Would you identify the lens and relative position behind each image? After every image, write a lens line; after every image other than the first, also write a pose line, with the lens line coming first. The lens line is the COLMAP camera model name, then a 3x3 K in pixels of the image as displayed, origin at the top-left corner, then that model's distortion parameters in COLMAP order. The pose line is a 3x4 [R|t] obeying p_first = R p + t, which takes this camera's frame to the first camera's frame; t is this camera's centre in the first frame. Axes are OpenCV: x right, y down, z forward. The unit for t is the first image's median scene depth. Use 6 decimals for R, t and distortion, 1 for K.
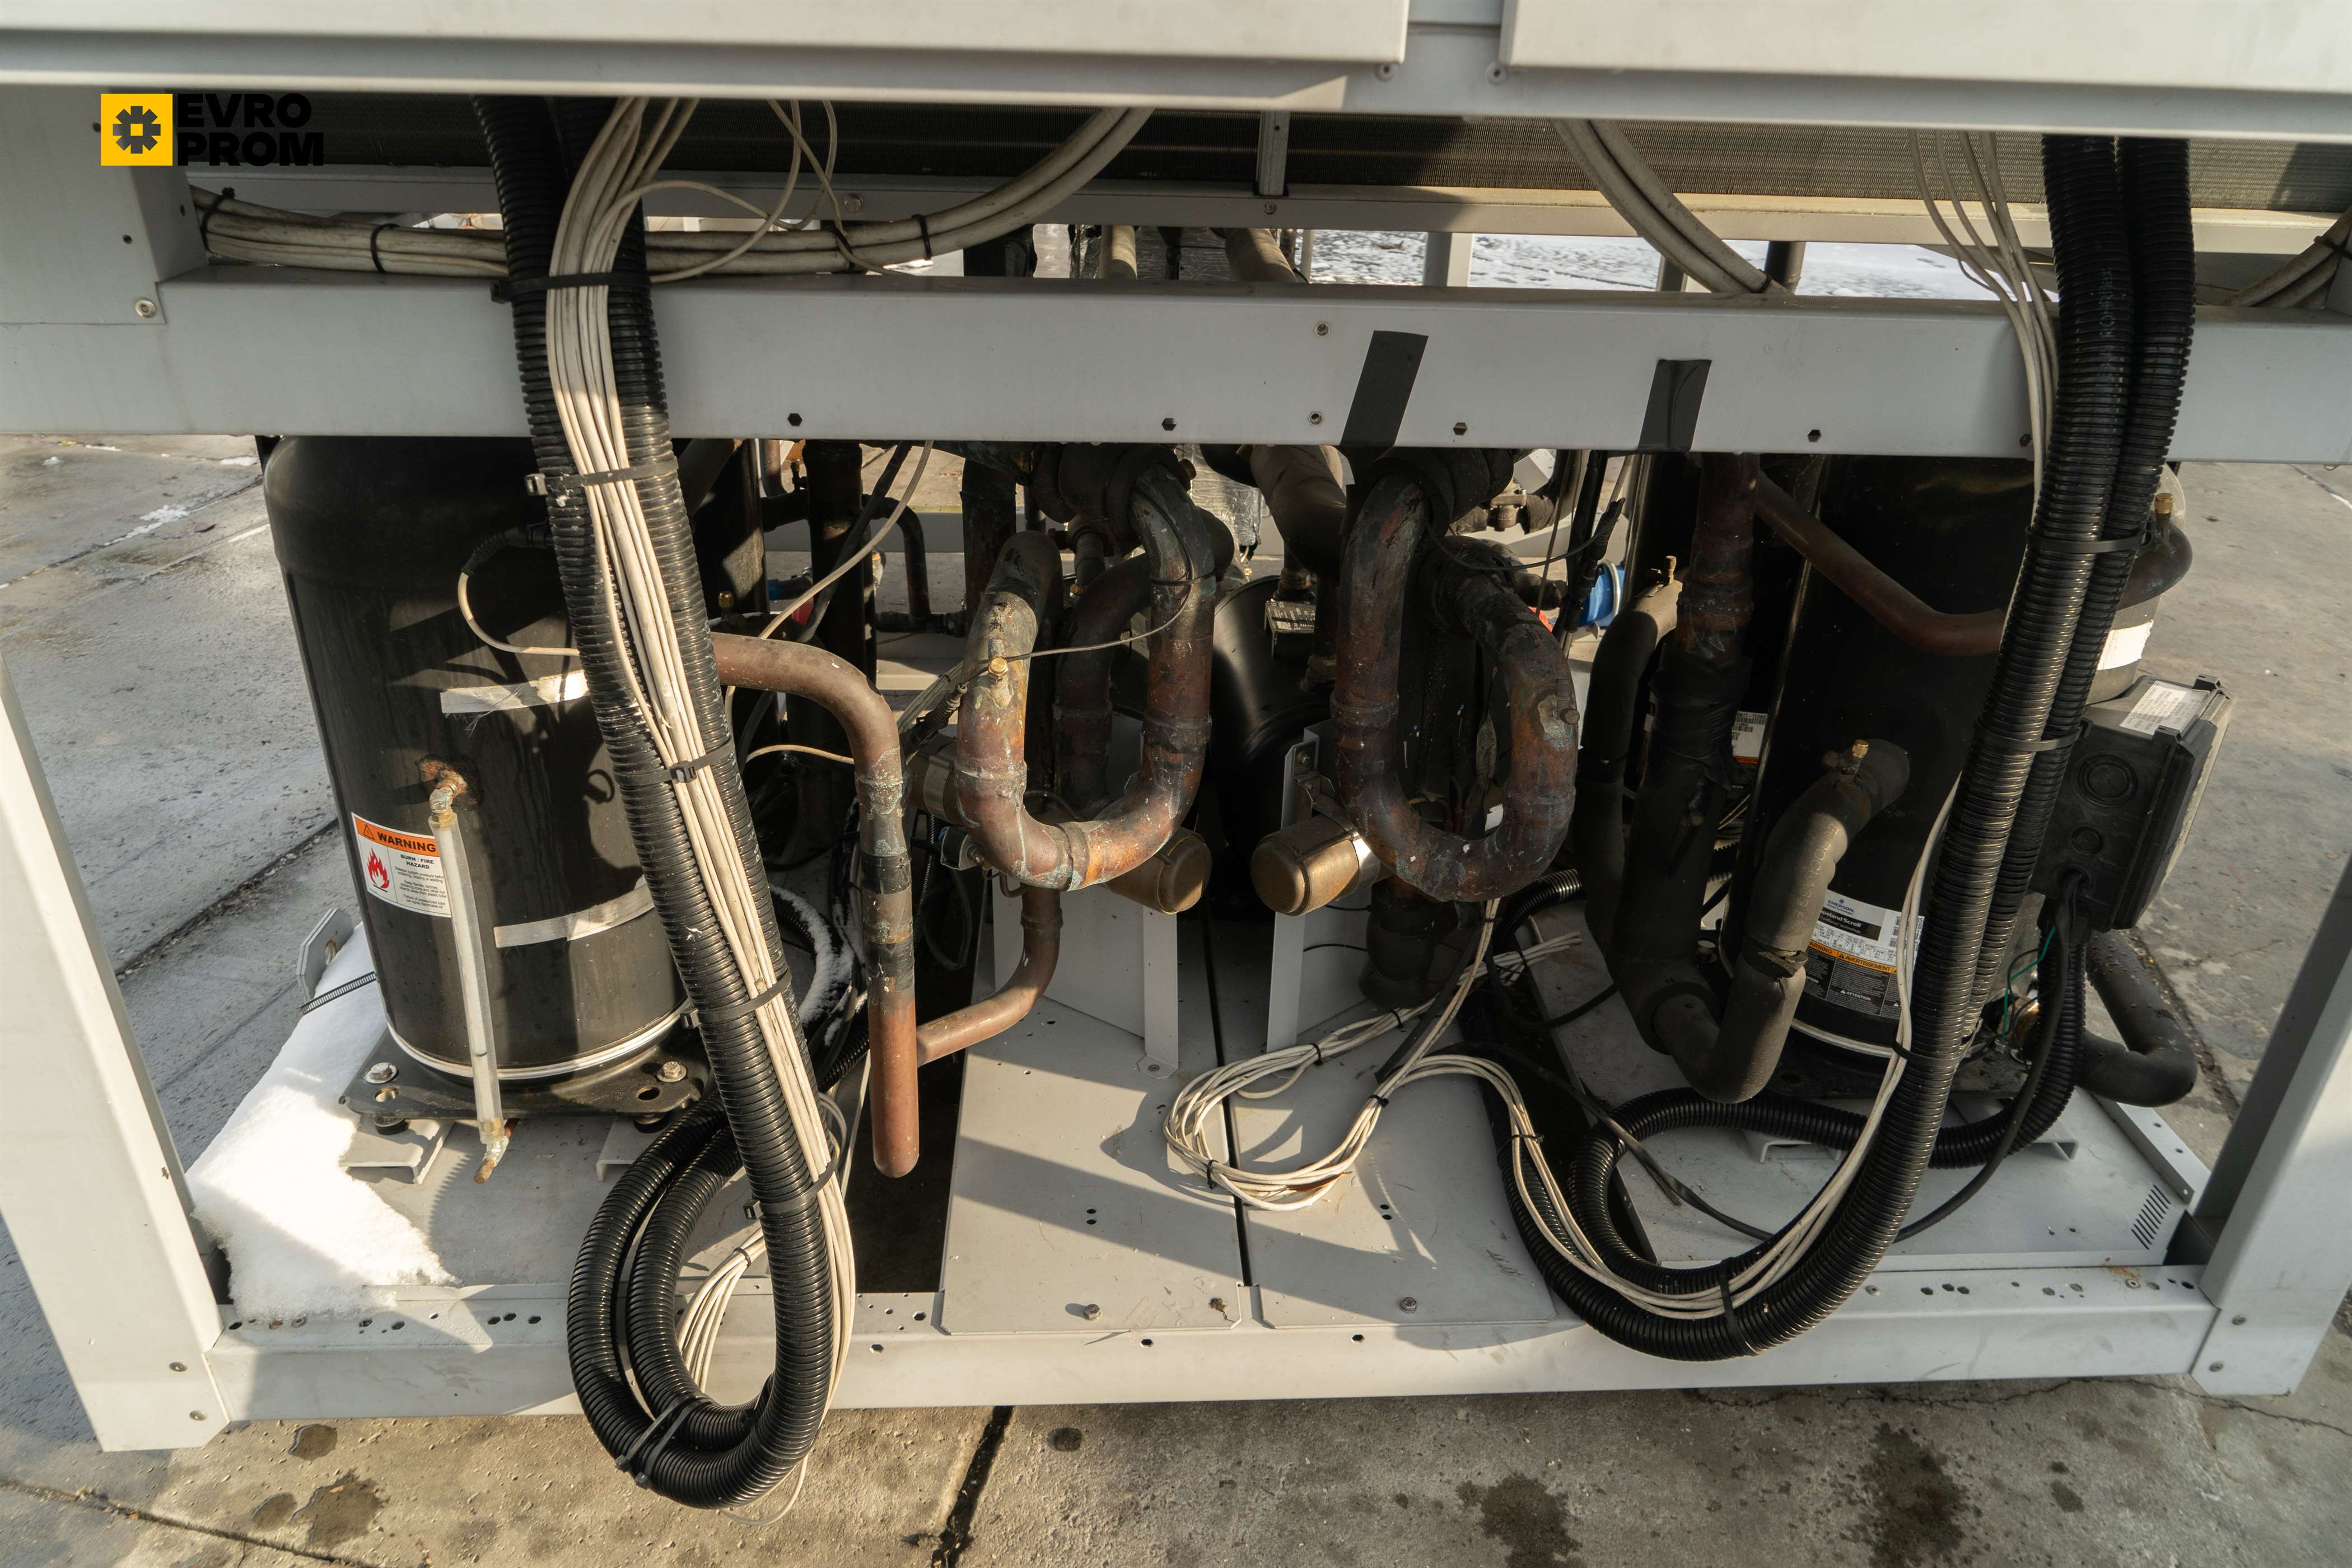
lens RADIAL K [[1587.2, 0, 1168.7], [0, 1587.2, 775.6], [0, 0, 1]] dist [-0.020328, 0.000462]
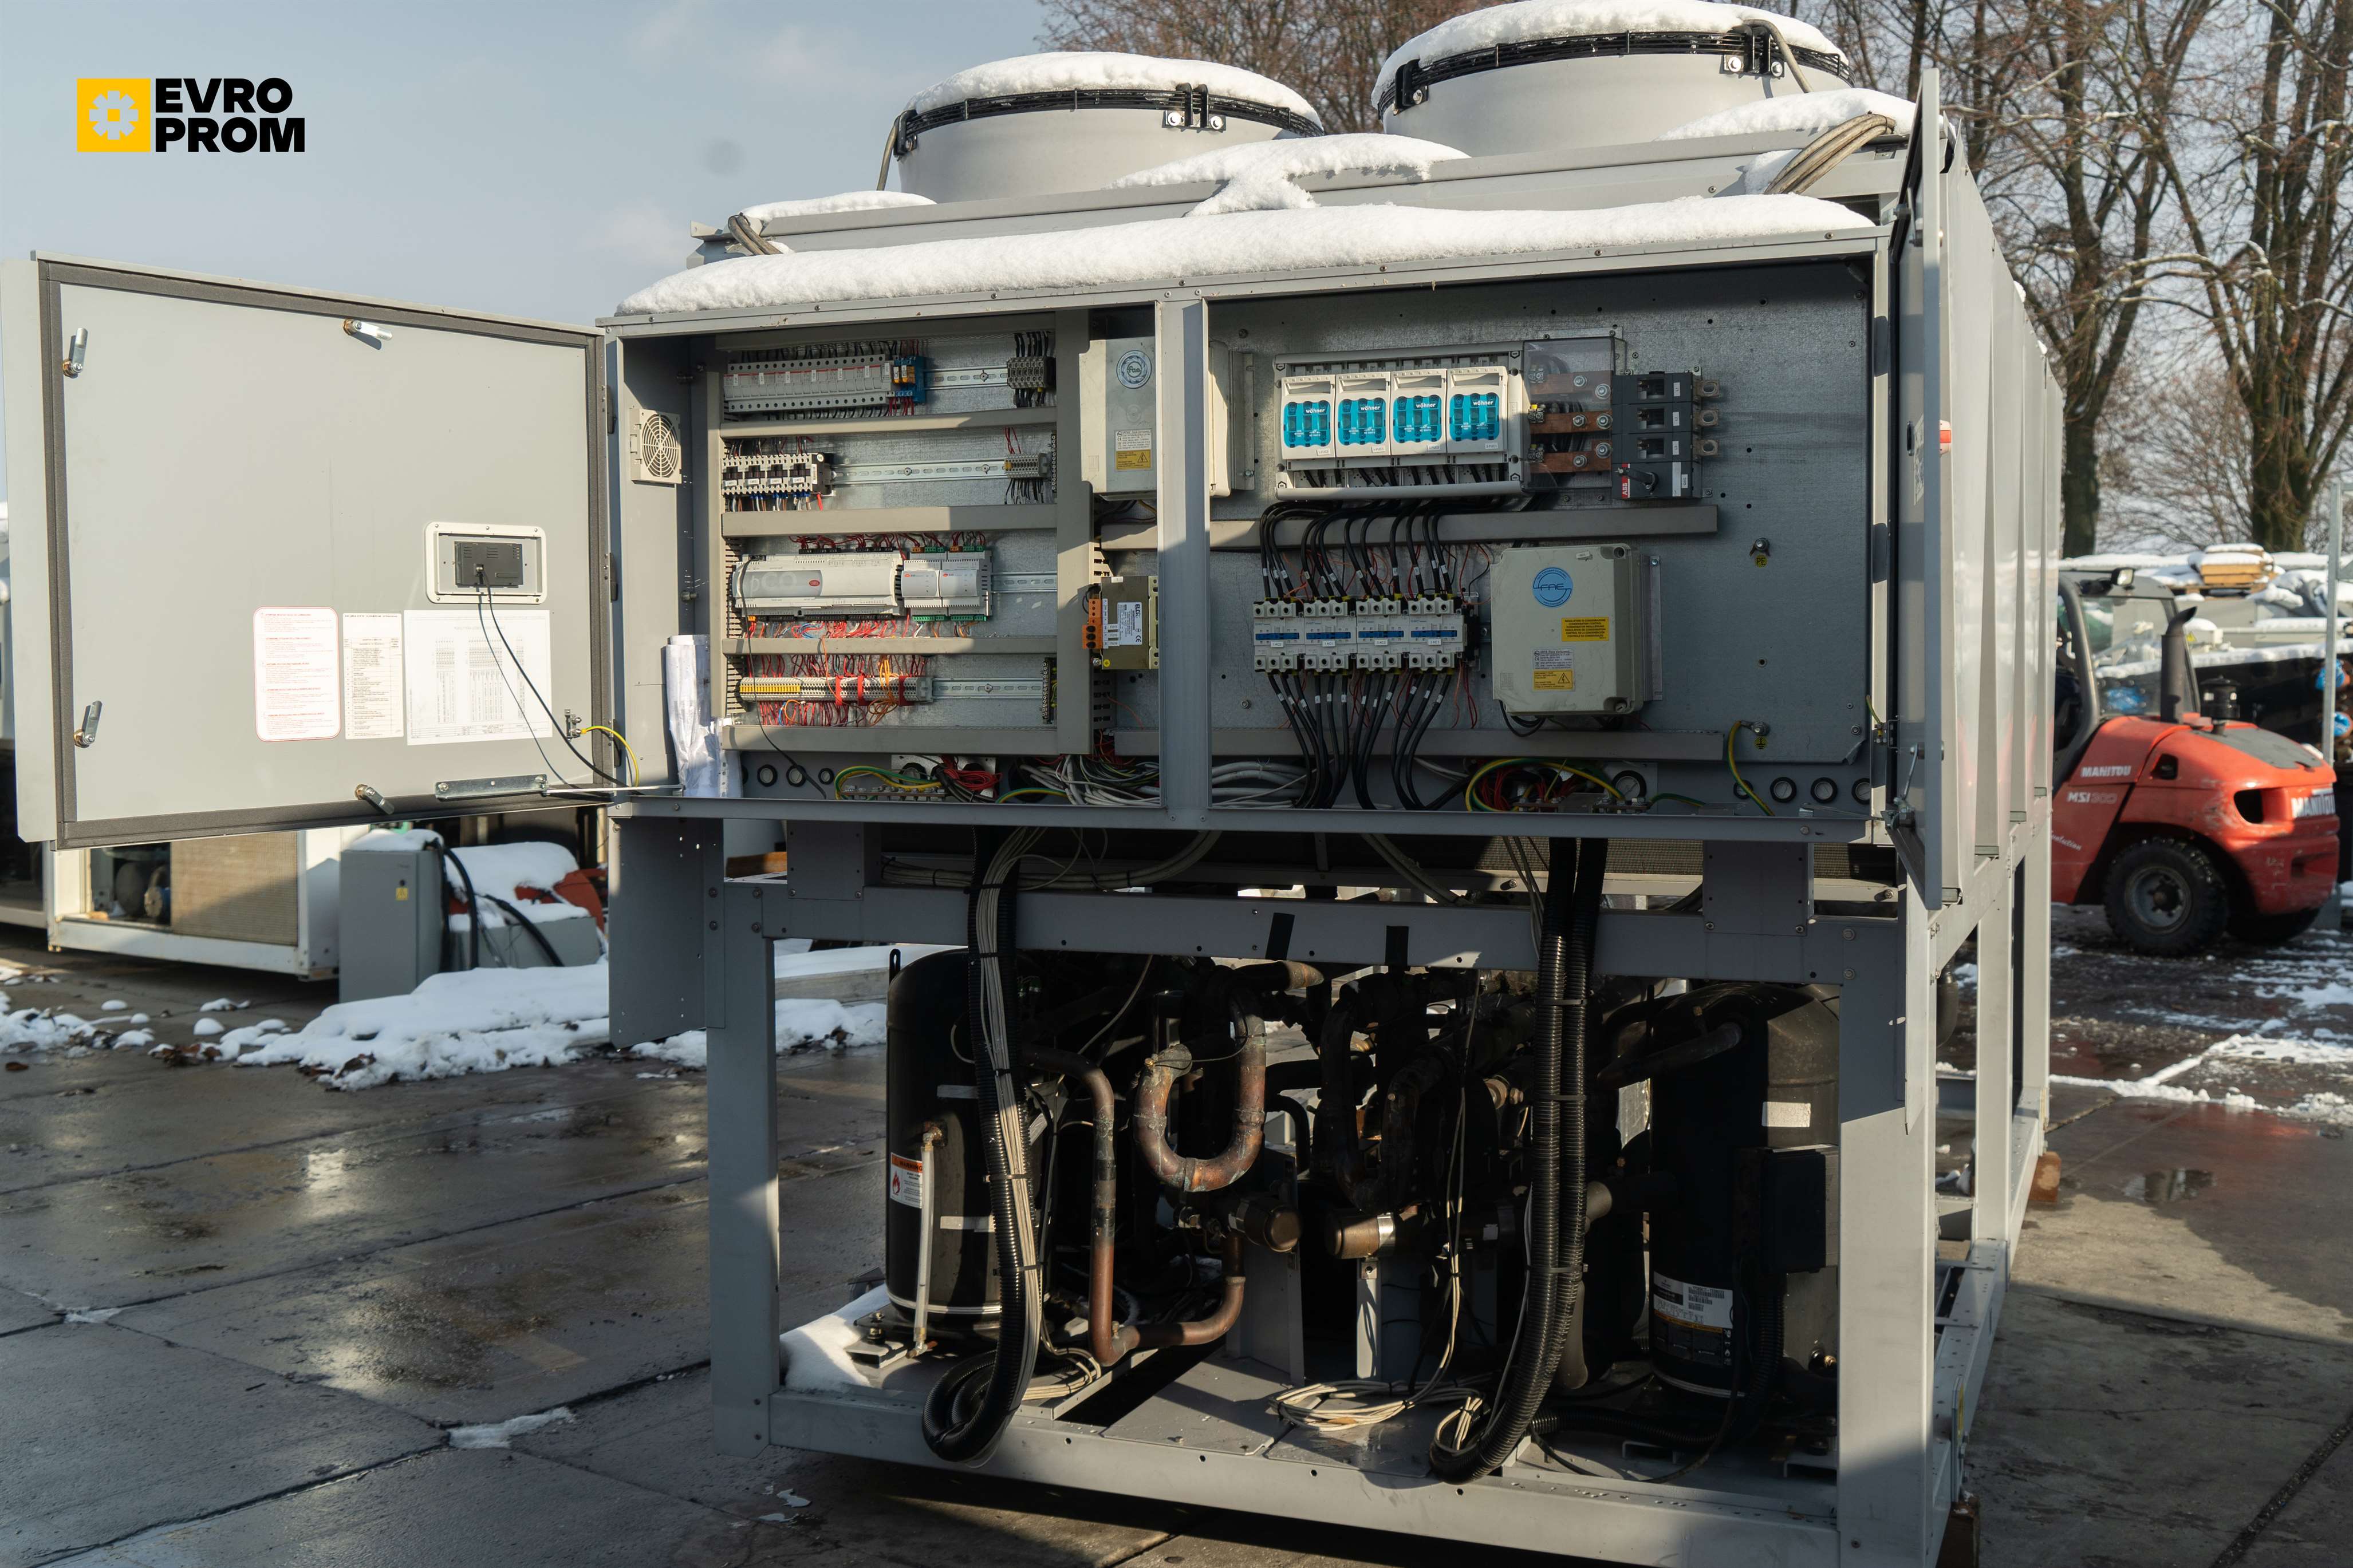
lens RADIAL K [[2438.0, 0, 1171.6], [0, 2438.0, 791.9], [0, 0, 1]] dist [0.023688, 0.000000]
pose [[0.902023, -0.009121, -0.431592, 1.354374], [-0.171792, 0.909616, -0.378268, 0.846138], [0.396033, 0.415351, 0.818927, -1.878721]]
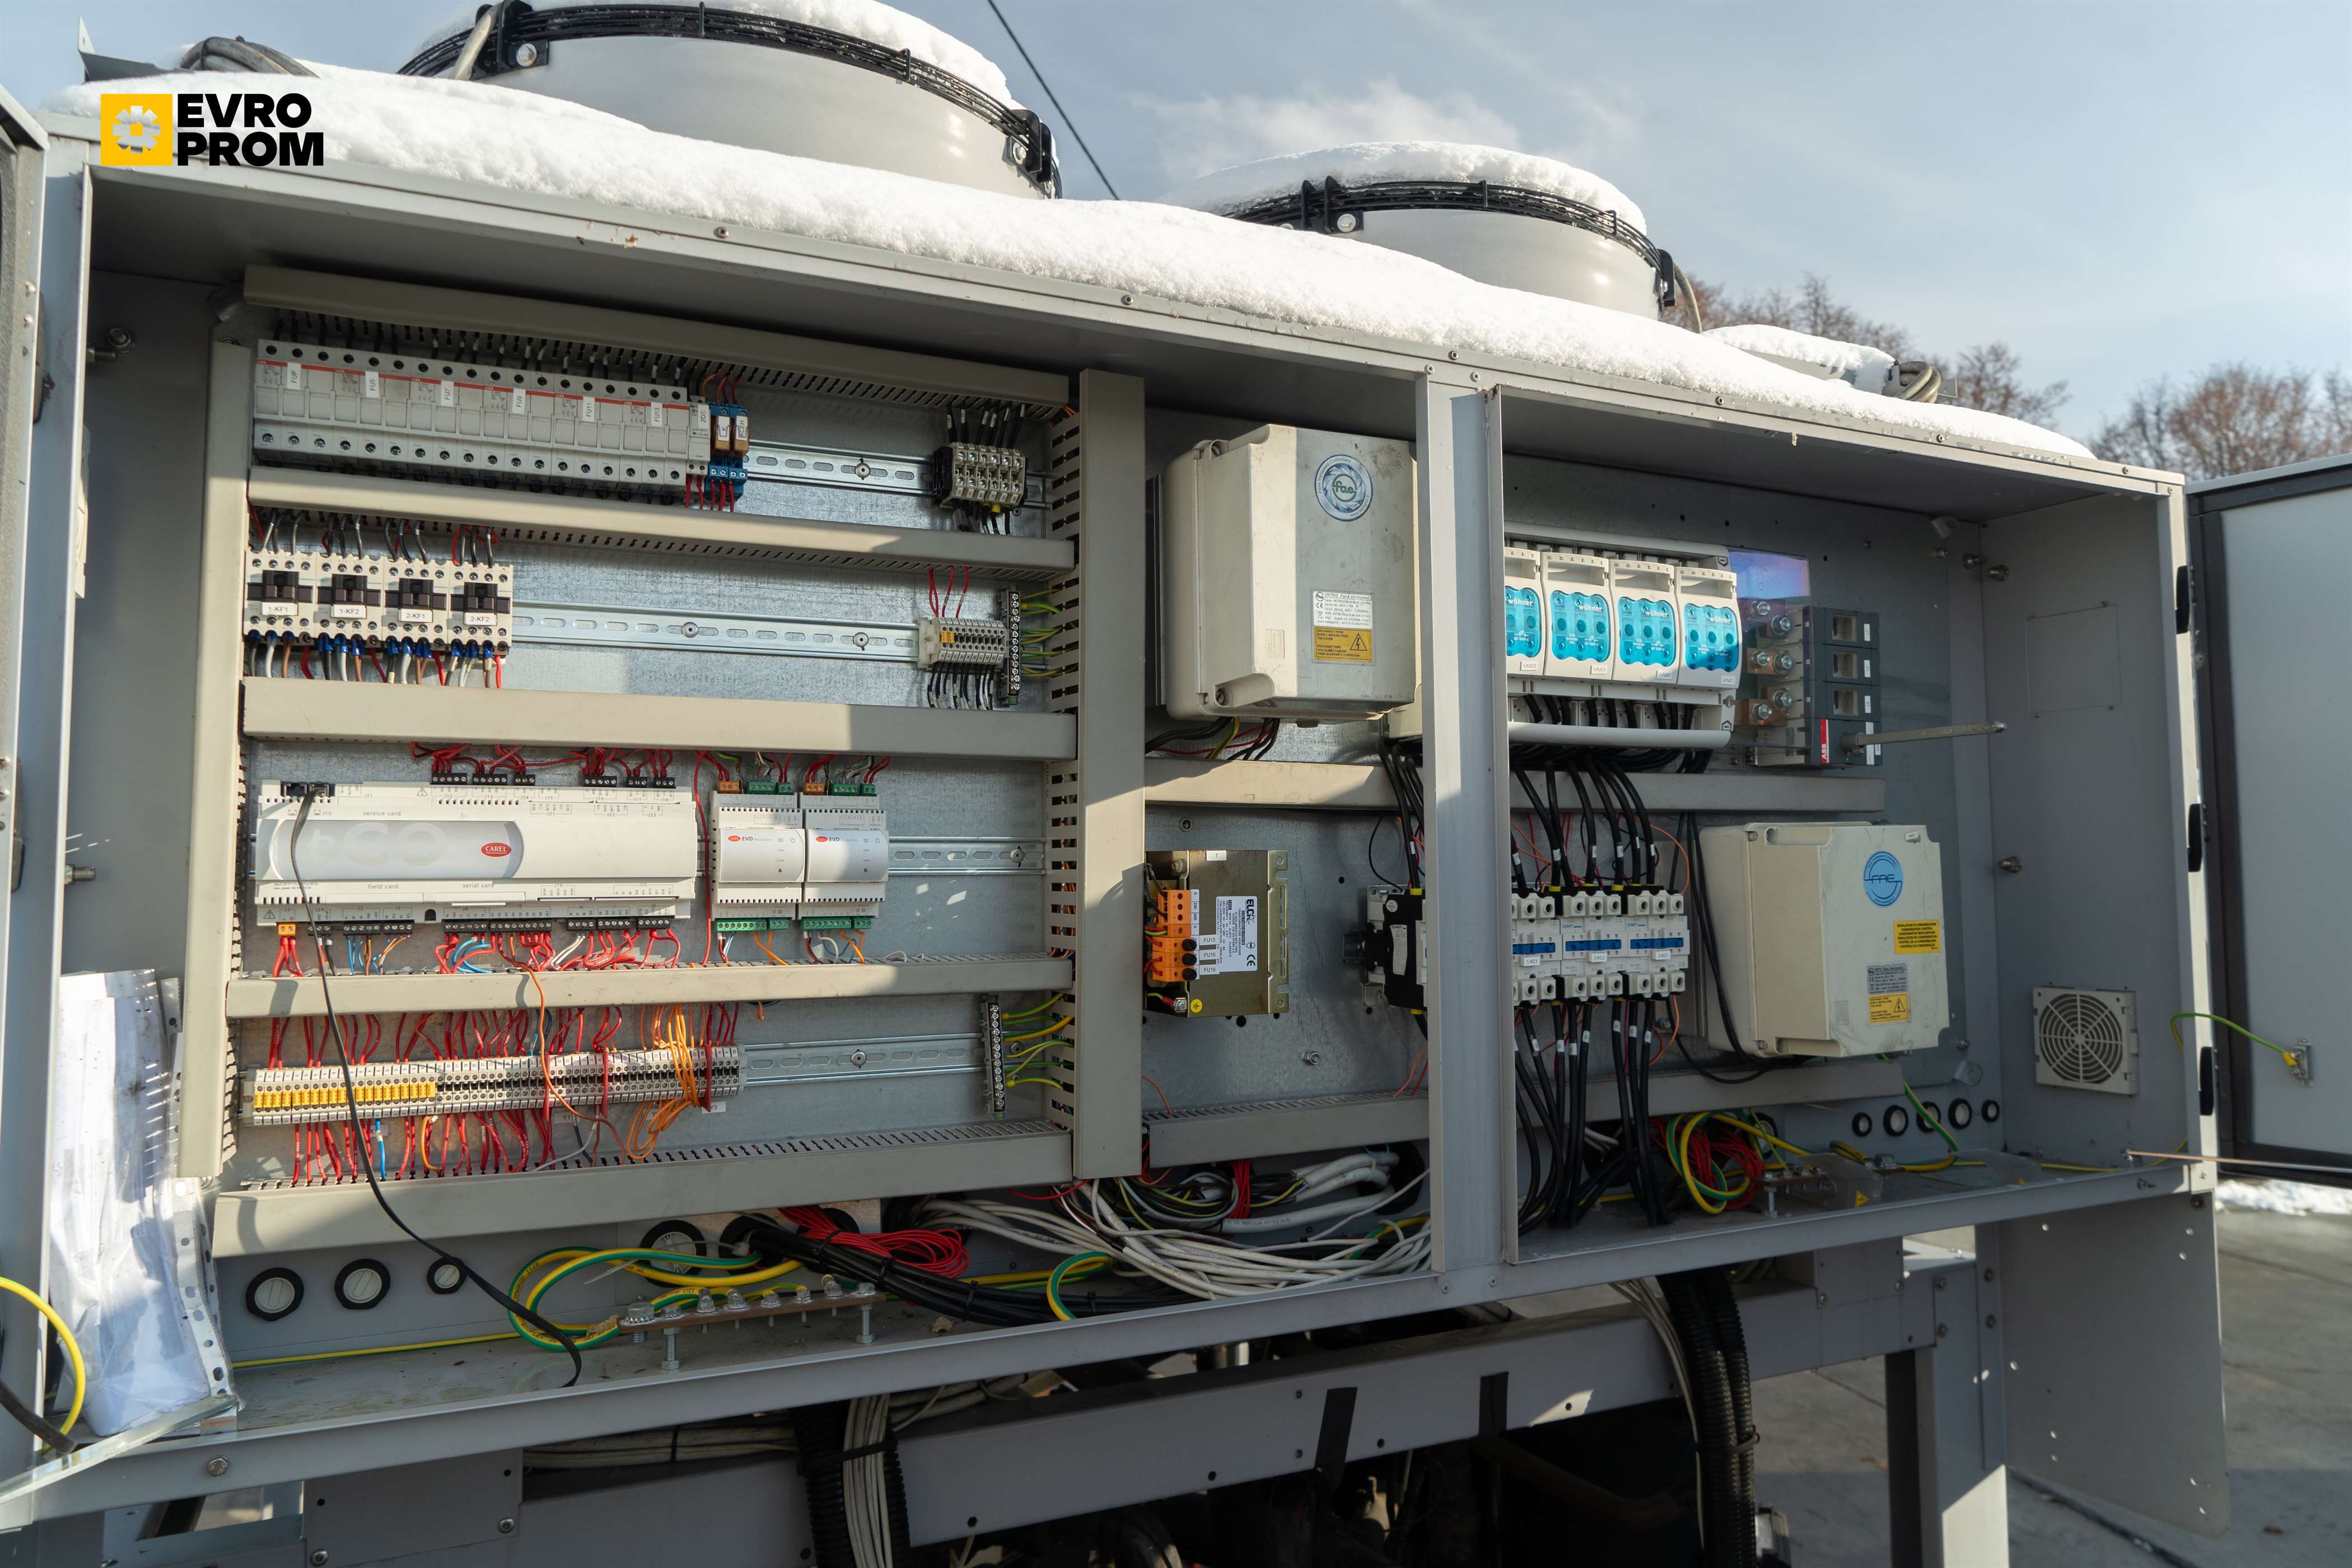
lens RADIAL K [[1587.2, 0, 1185.7], [0, 1587.2, 776.6], [0, 0, 1]] dist [-0.020328, 0.000462]
pose [[0.919208, -0.009409, 0.393660, -0.491099], [0.212636, 0.853287, -0.476117, -0.066891], [-0.331425, 0.521357, 0.786349, -0.403034]]
